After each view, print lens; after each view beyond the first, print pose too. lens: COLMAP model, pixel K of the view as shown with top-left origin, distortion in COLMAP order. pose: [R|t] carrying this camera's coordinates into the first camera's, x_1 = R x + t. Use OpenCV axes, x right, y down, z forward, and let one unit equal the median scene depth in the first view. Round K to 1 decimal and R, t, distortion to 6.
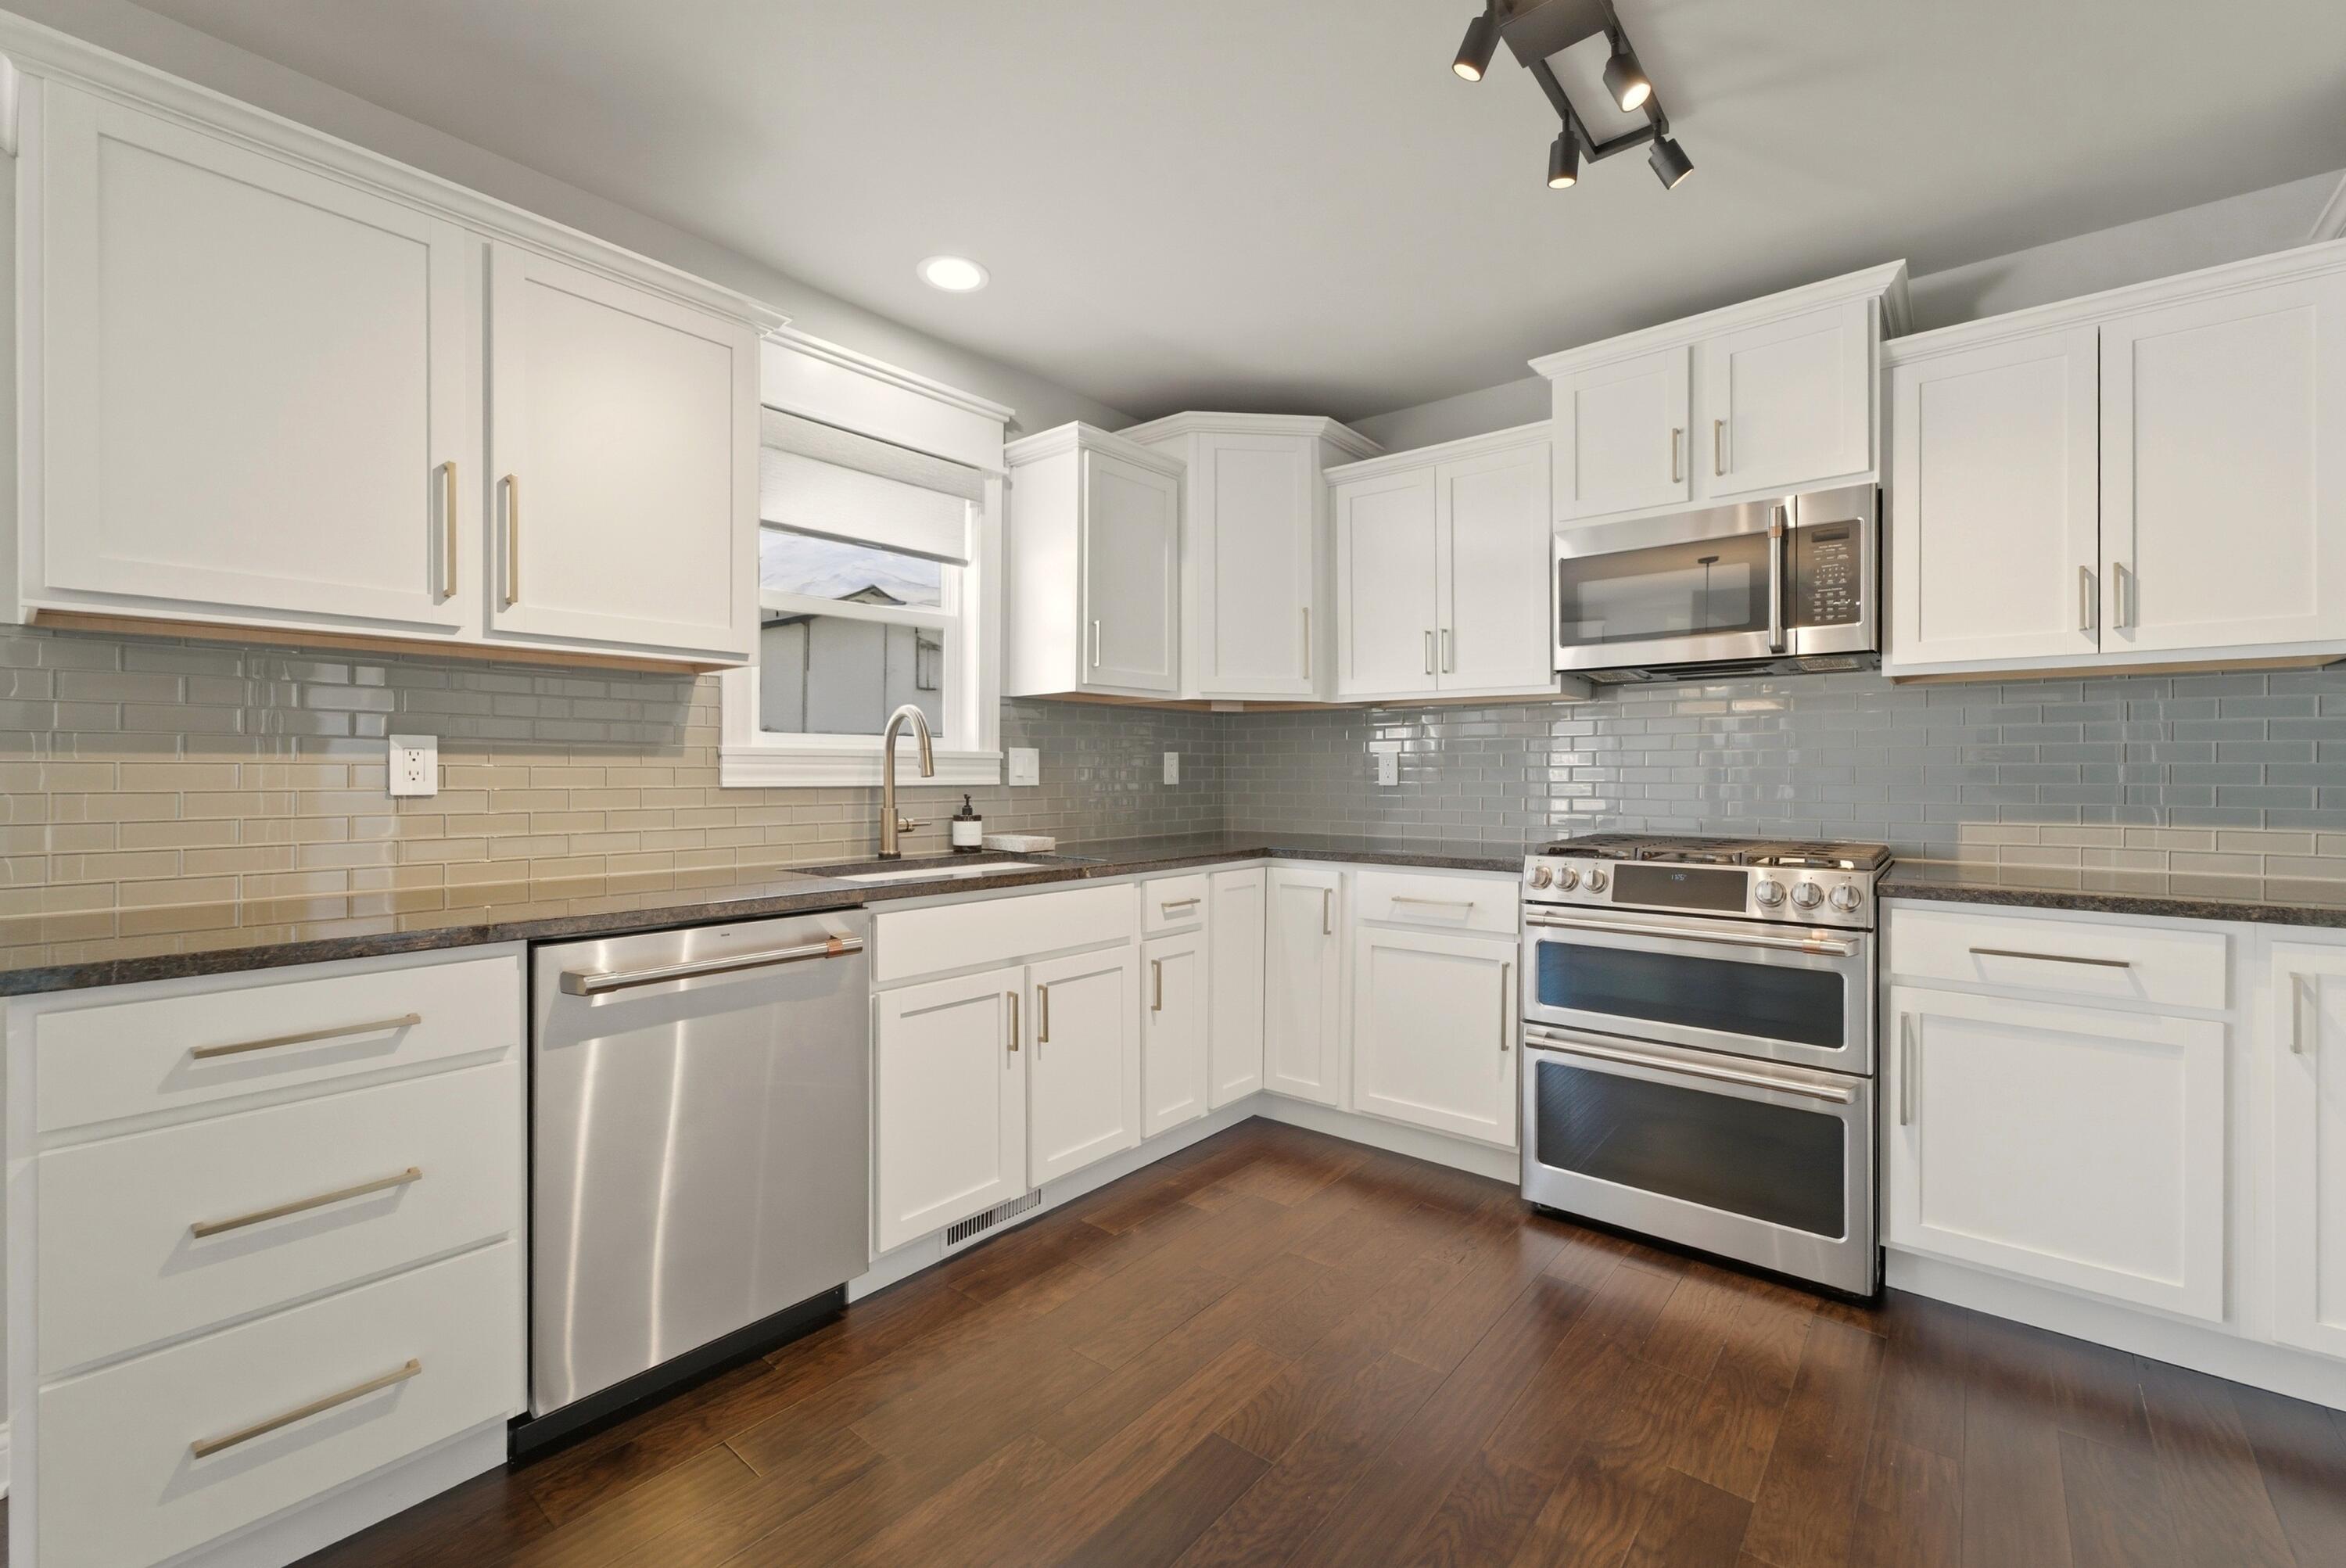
lens RADIAL K [[974.8, 0, 1181.2], [0, 974.8, 778.3], [0, 0, 1]] dist [0.000056, 0.000099]
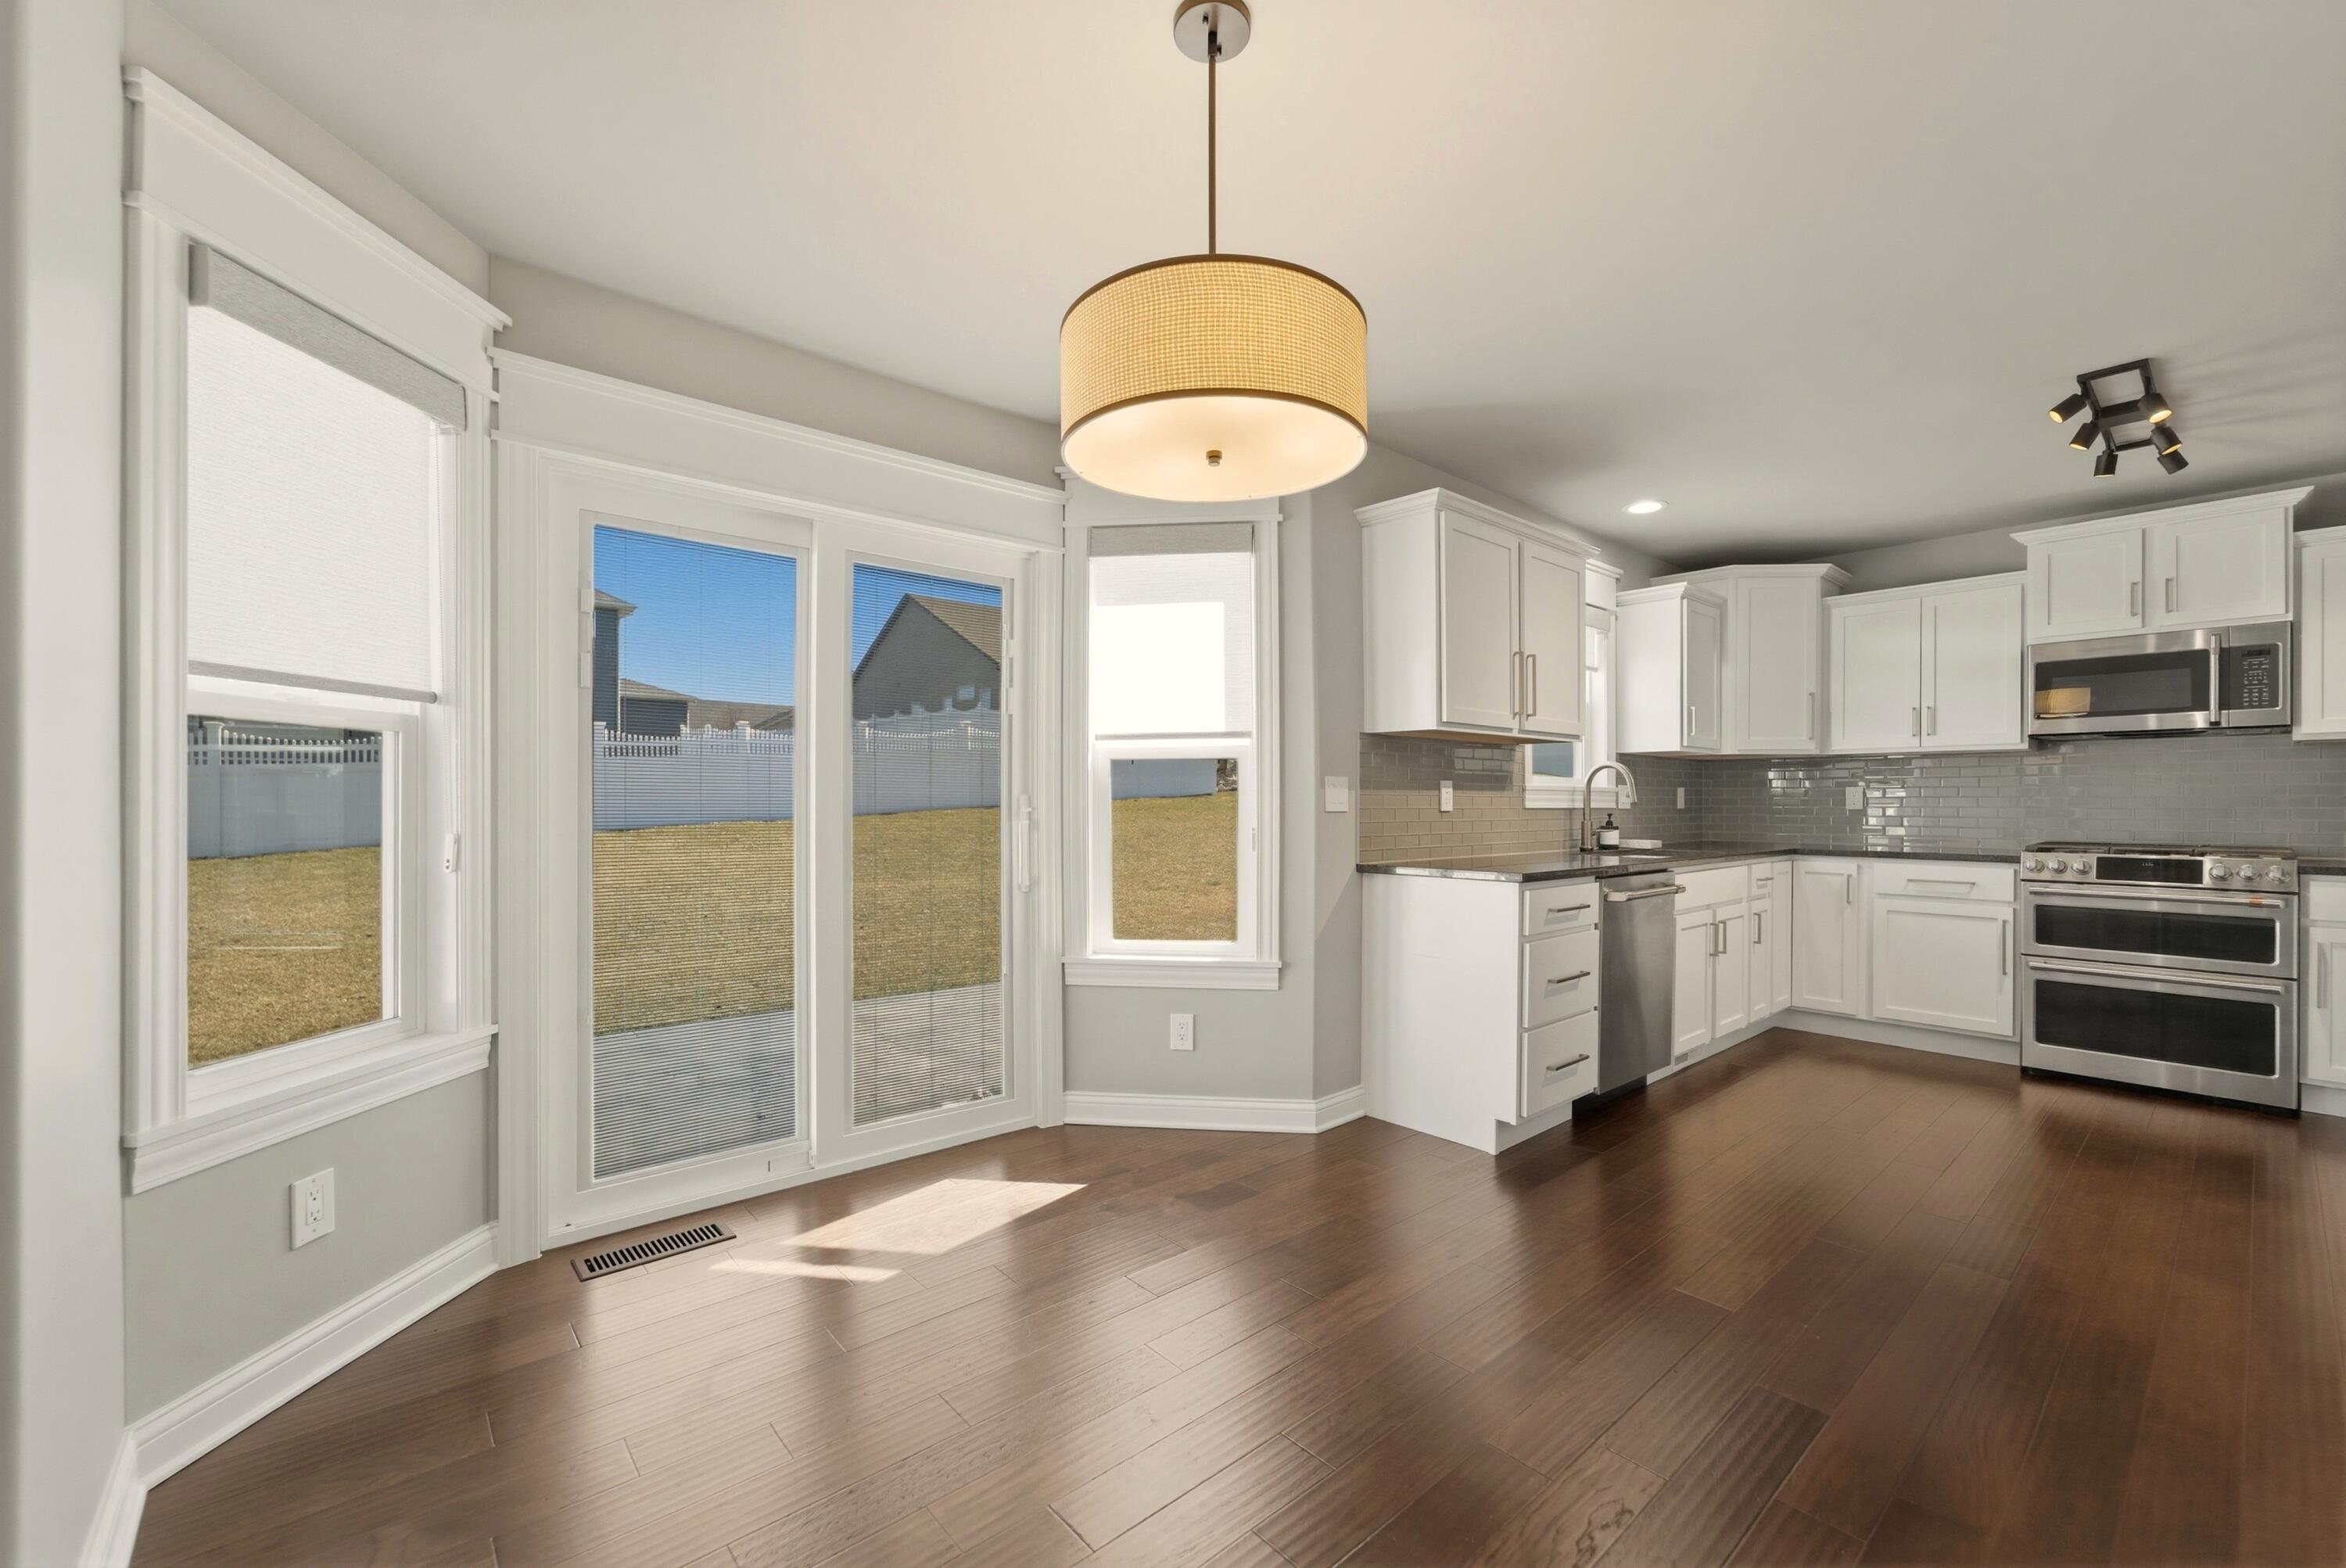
lens RADIAL K [[936.3, 0, 1172.8], [0, 936.3, 805.3], [0, 0, 1]] dist [0.000024, -0.002427]
pose [[0.983611, 0.000279, -0.180302, -0.739070], [-0.000139, 1.000000, 0.000791, 0.001810], [0.180302, -0.000753, 0.983611, -0.757095]]
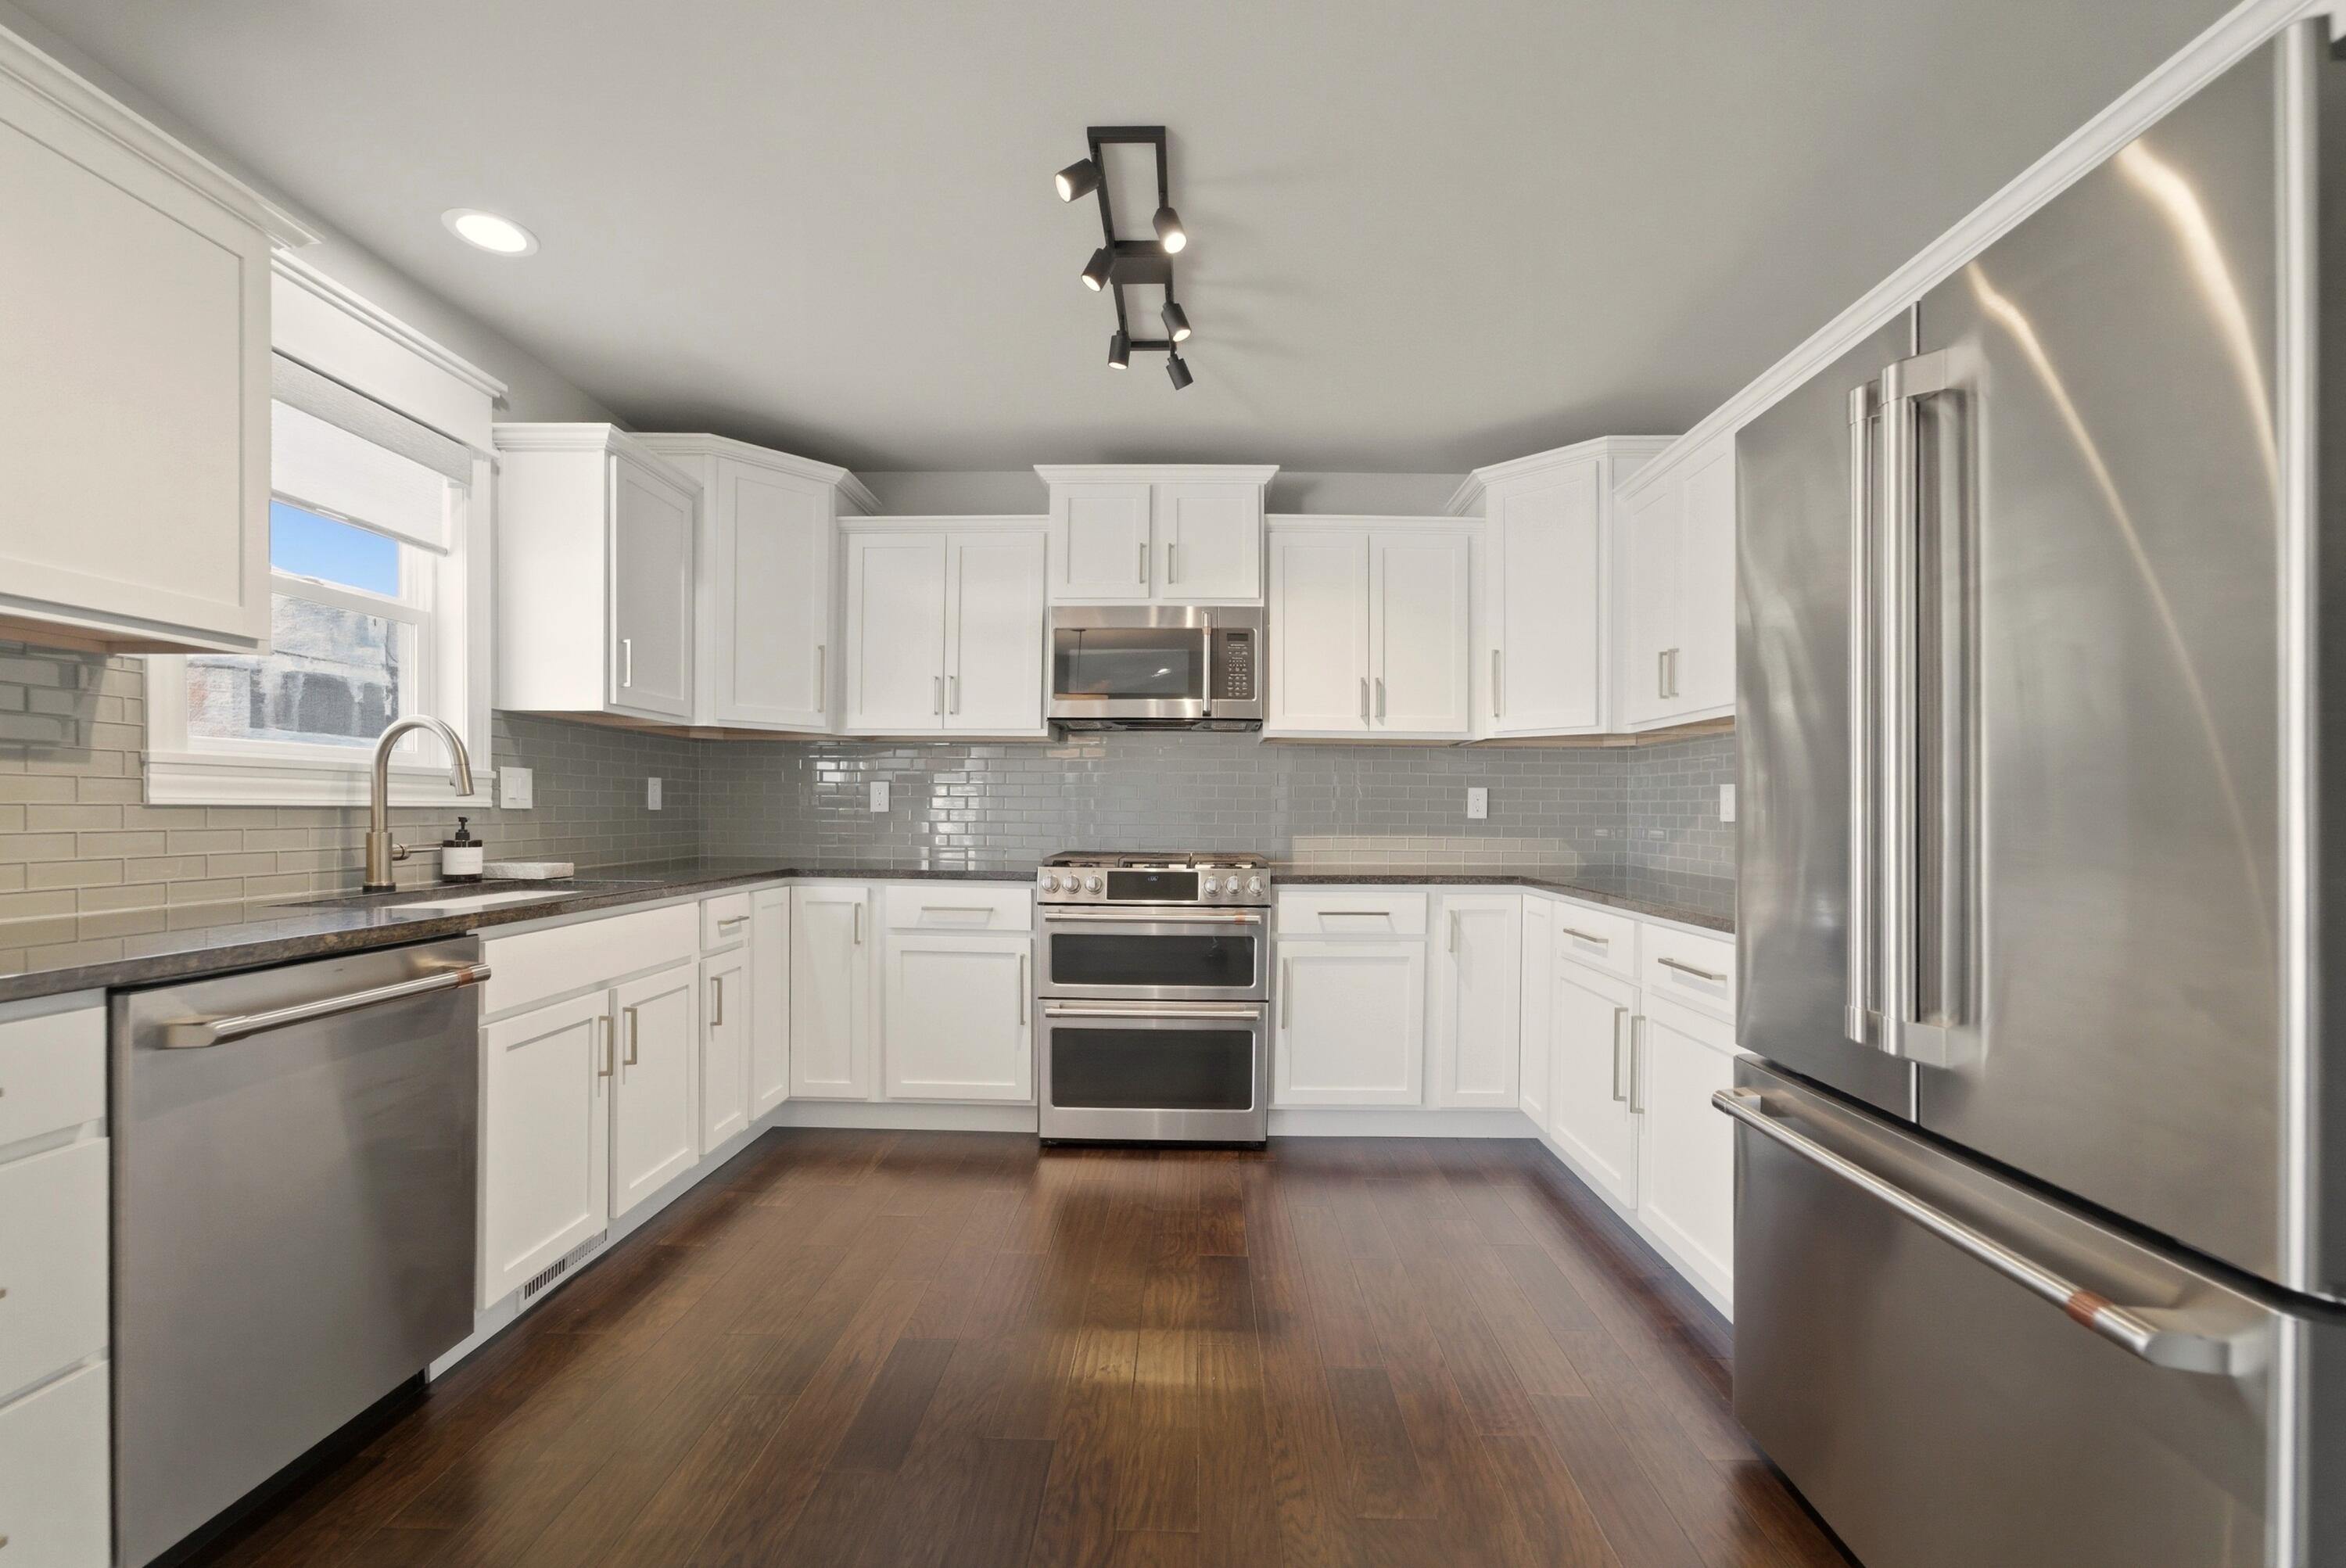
lens RADIAL K [[983.0, 0, 1150.6], [0, 983.0, 815.6], [0, 0, 1]] dist [0.029321, 0.000226]
pose [[0.807065, 0.002942, 0.590455, -0.280734], [-0.005824, 0.999979, 0.002978, 0.009900], [-0.590434, -0.005842, 0.807065, -0.106642]]
